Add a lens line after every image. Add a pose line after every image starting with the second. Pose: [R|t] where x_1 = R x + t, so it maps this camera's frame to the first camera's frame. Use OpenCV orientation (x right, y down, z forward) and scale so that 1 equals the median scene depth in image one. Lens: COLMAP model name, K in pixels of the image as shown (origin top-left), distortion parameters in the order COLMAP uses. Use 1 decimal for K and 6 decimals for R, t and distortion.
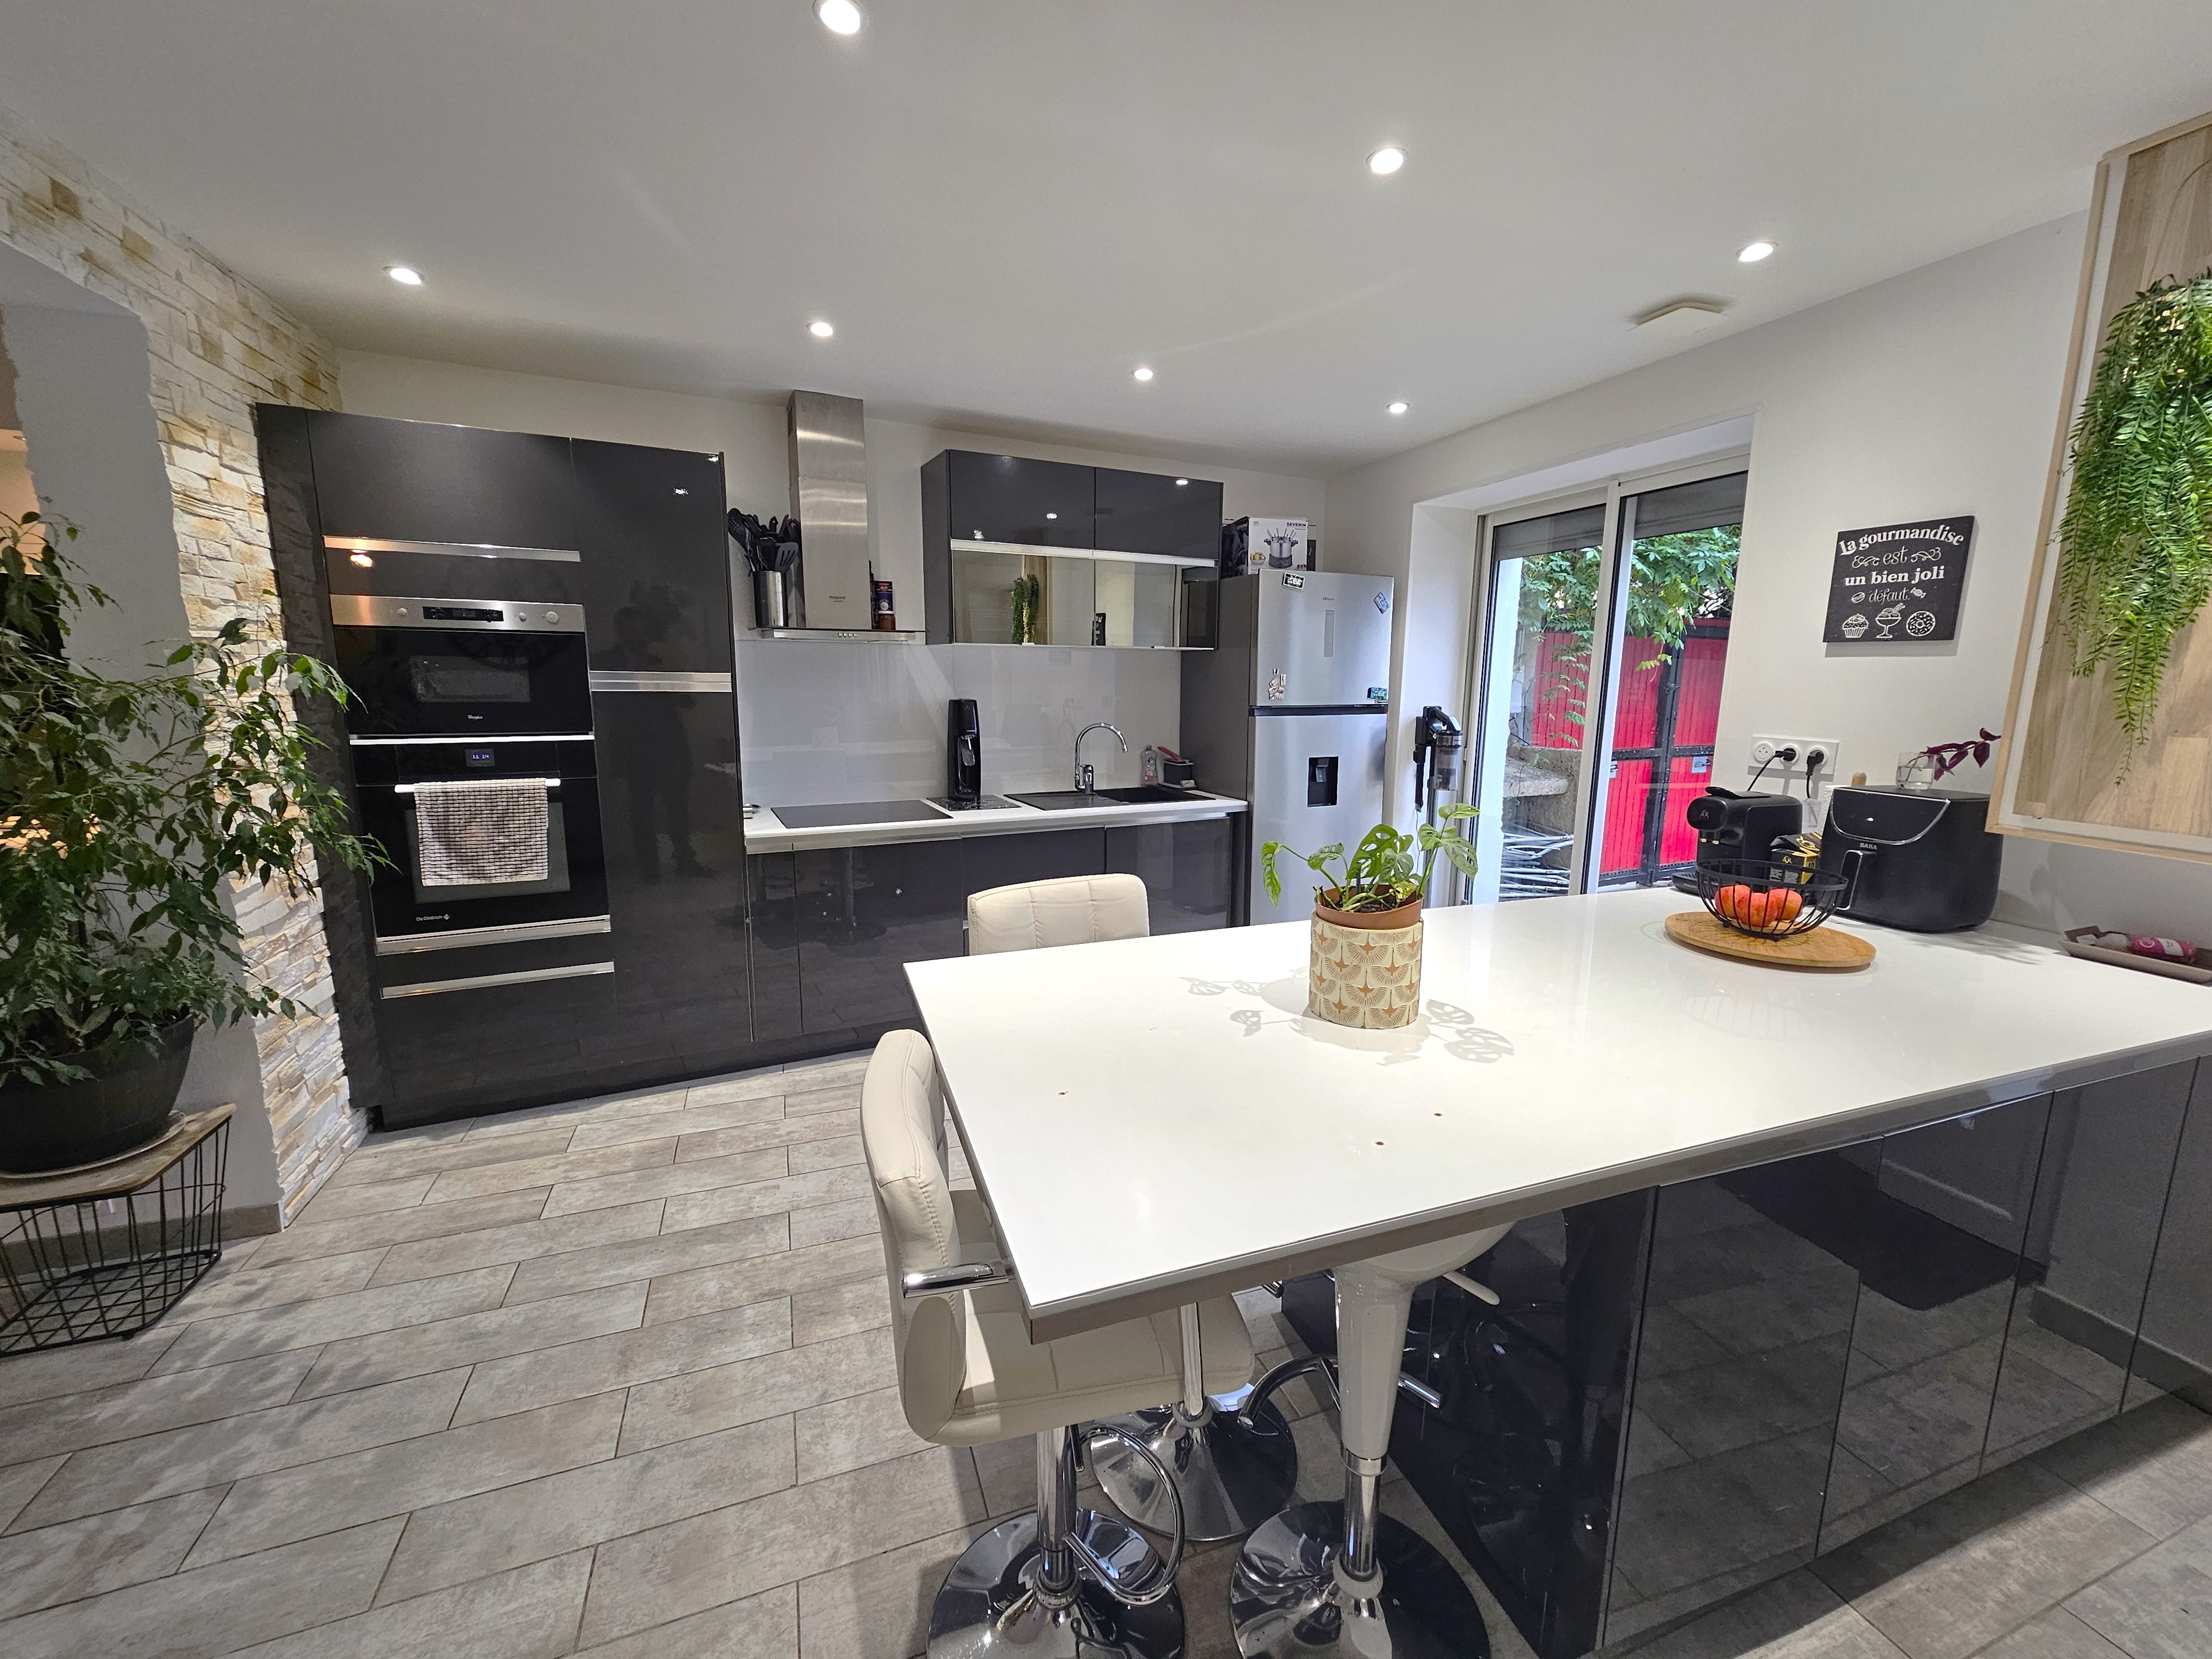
lens RADIAL K [[895.0, 0, 1100.7], [0, 895.0, 823.0], [0, 0, 1]] dist [0.003655, -0.001622]
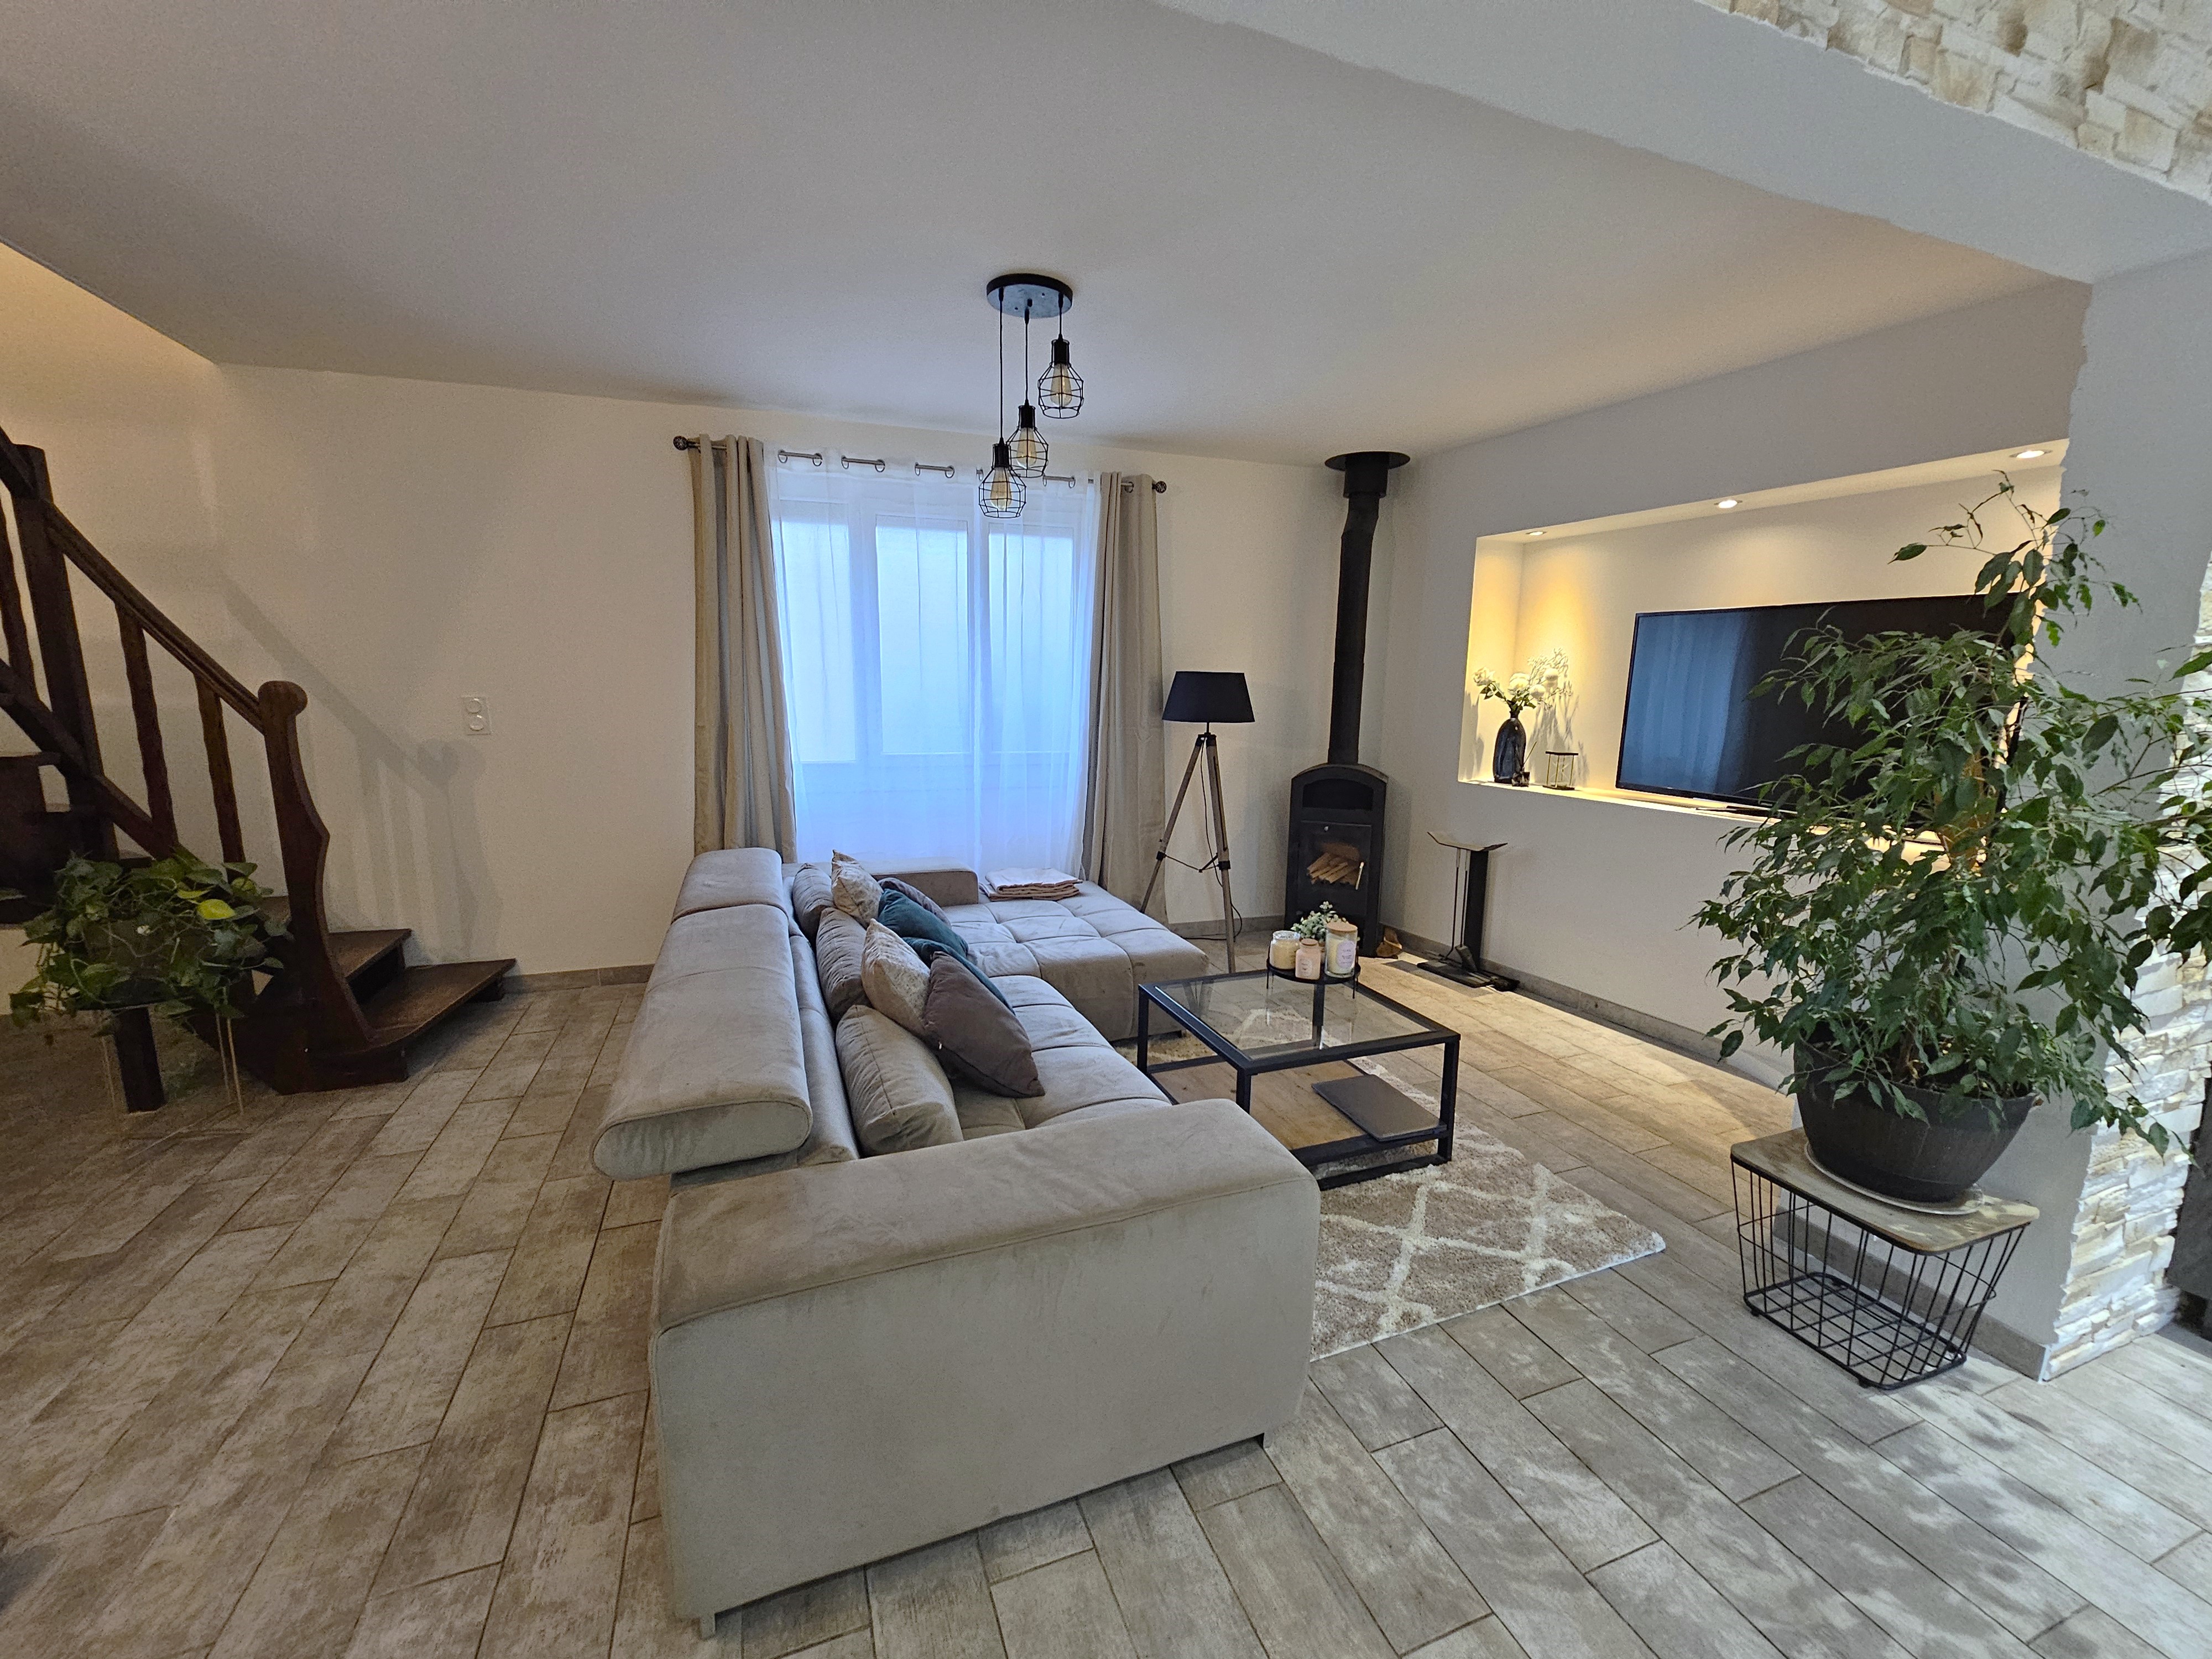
lens RADIAL K [[895.0, 0, 1115.5], [0, 895.0, 828.4], [0, 0, 1]] dist [0.003655, -0.001622]
pose [[0.009030, 0.154260, -0.987989, -0.224216], [-0.178673, 0.972378, 0.150190, -0.000834], [0.983867, 0.175170, 0.036343, 0.075360]]
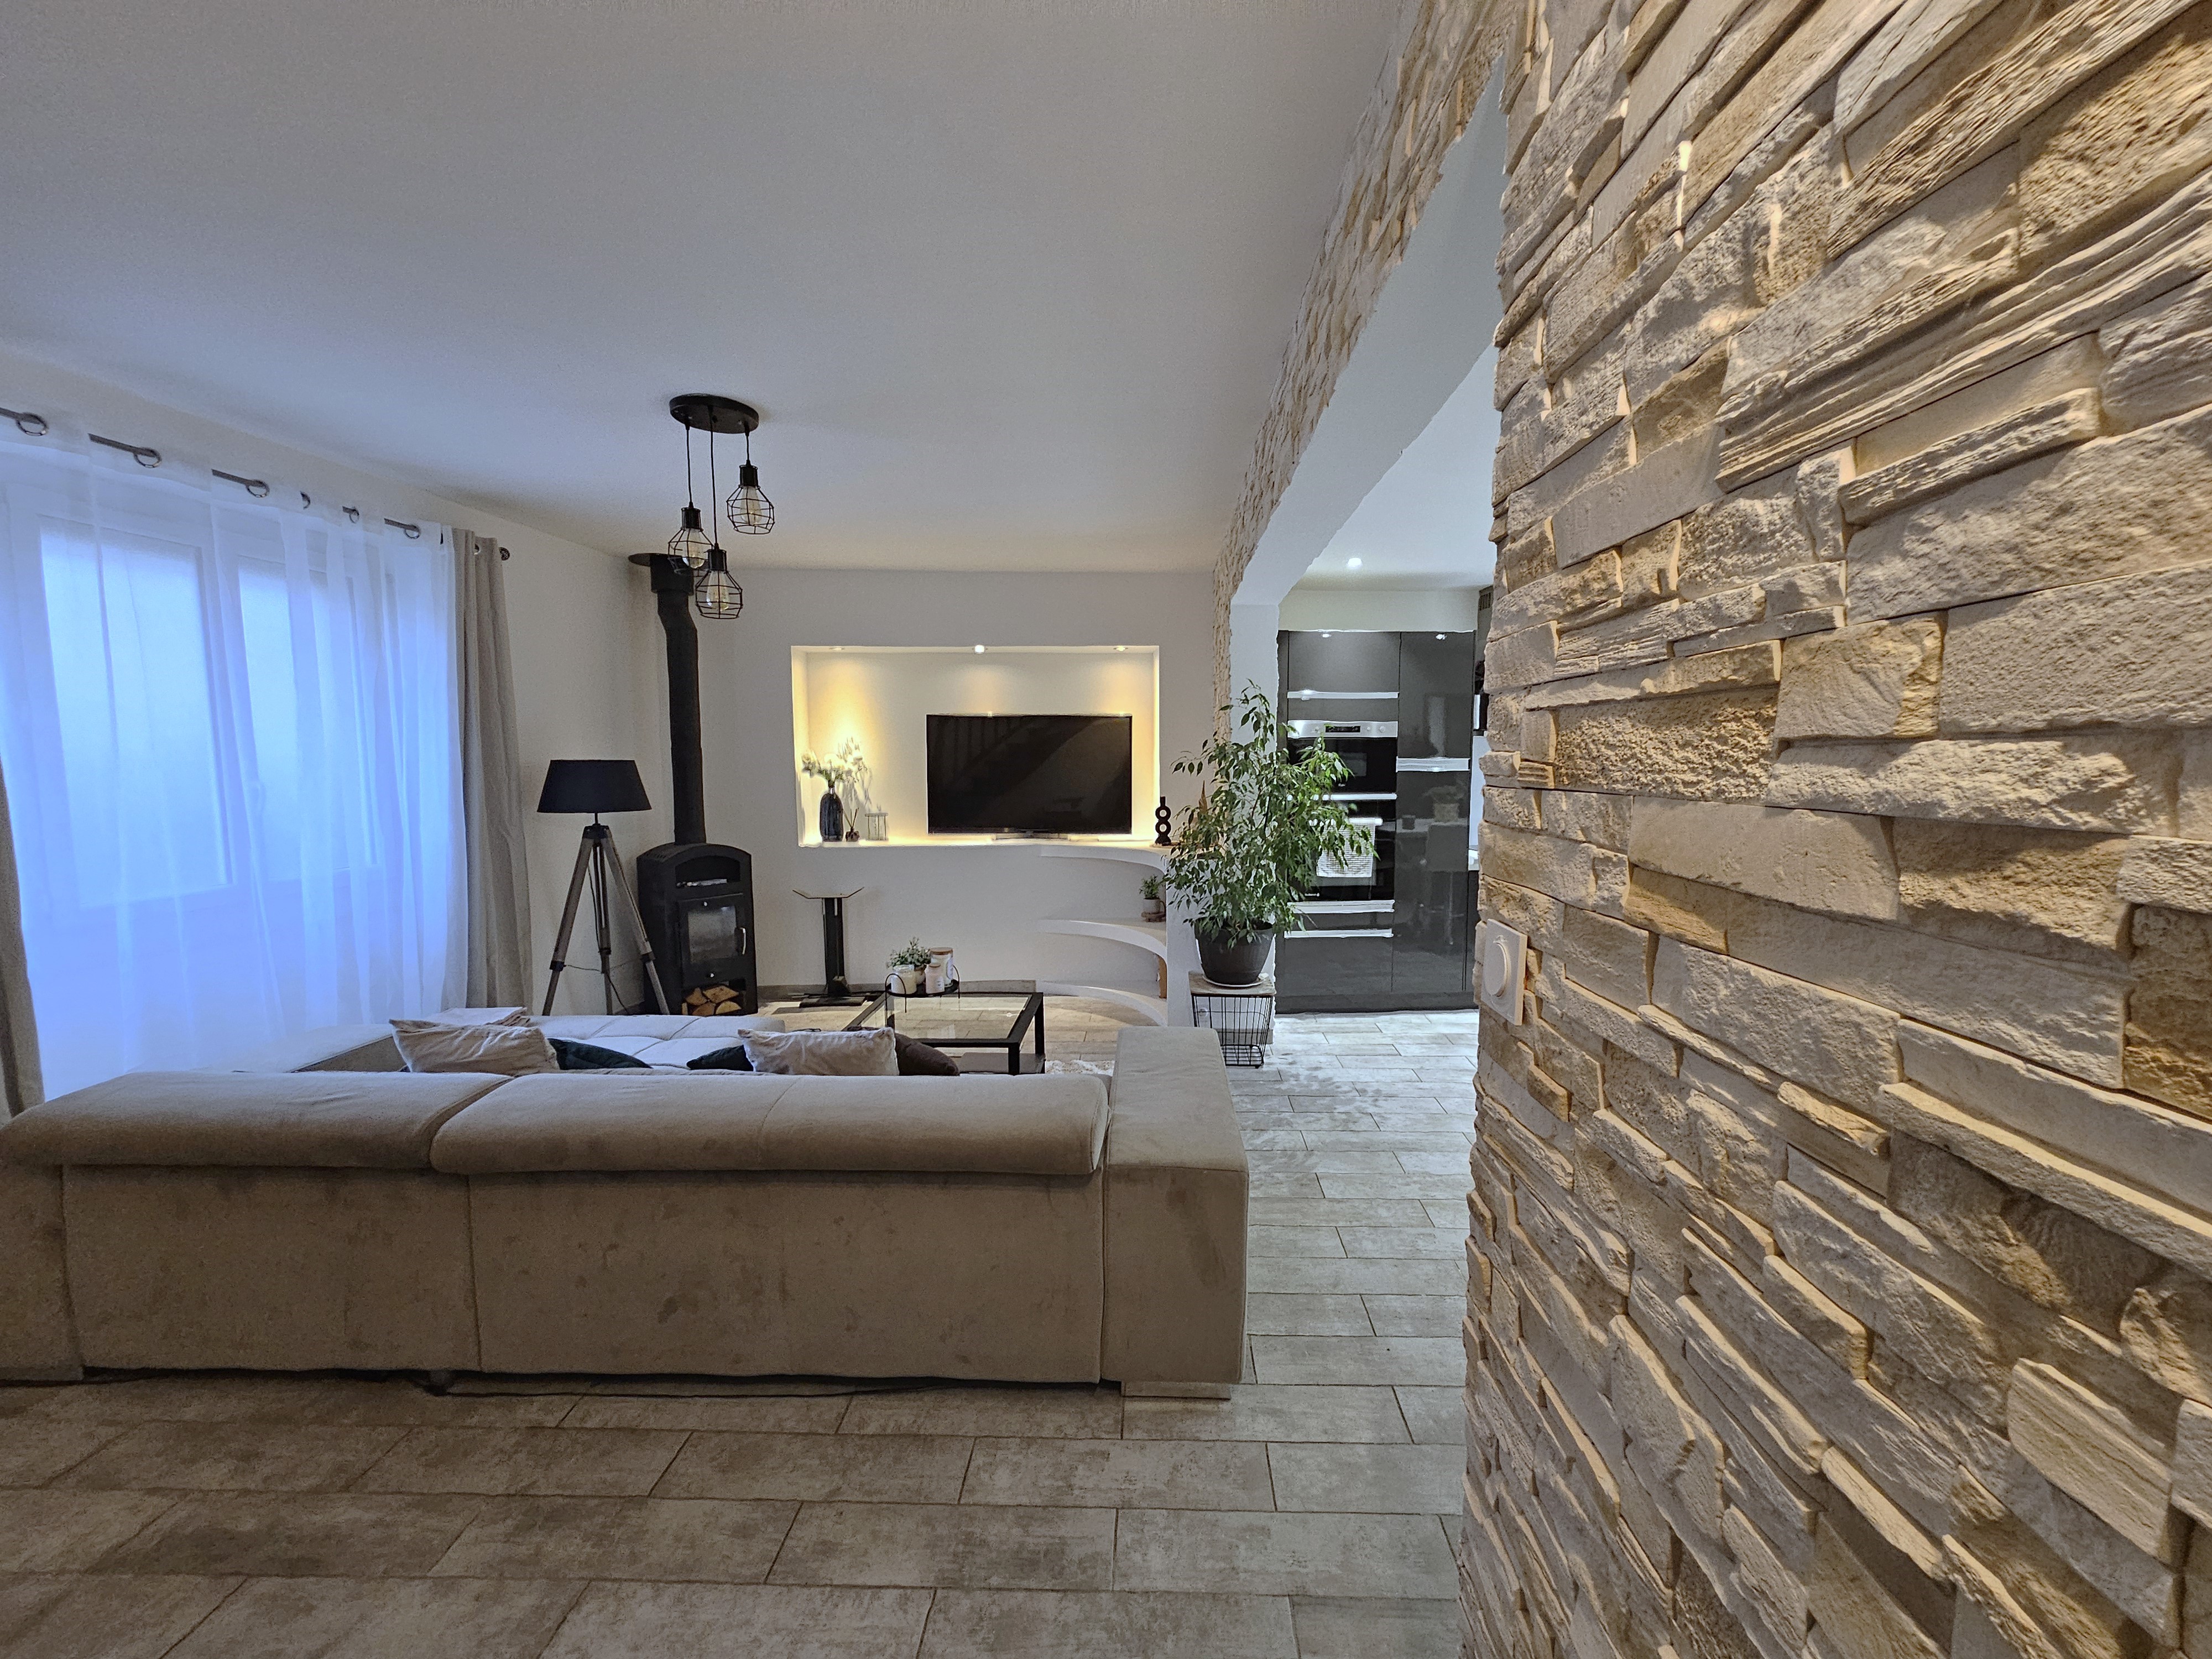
lens RADIAL K [[895.0, 0, 1119.5], [0, 895.0, 832.1], [0, 0, 1]] dist [0.003655, -0.001622]
pose [[0.916541, 0.018731, -0.399503, -0.497265], [-0.050663, 0.996293, -0.069519, 0.162613], [0.396720, 0.083957, 0.914092, -1.067969]]
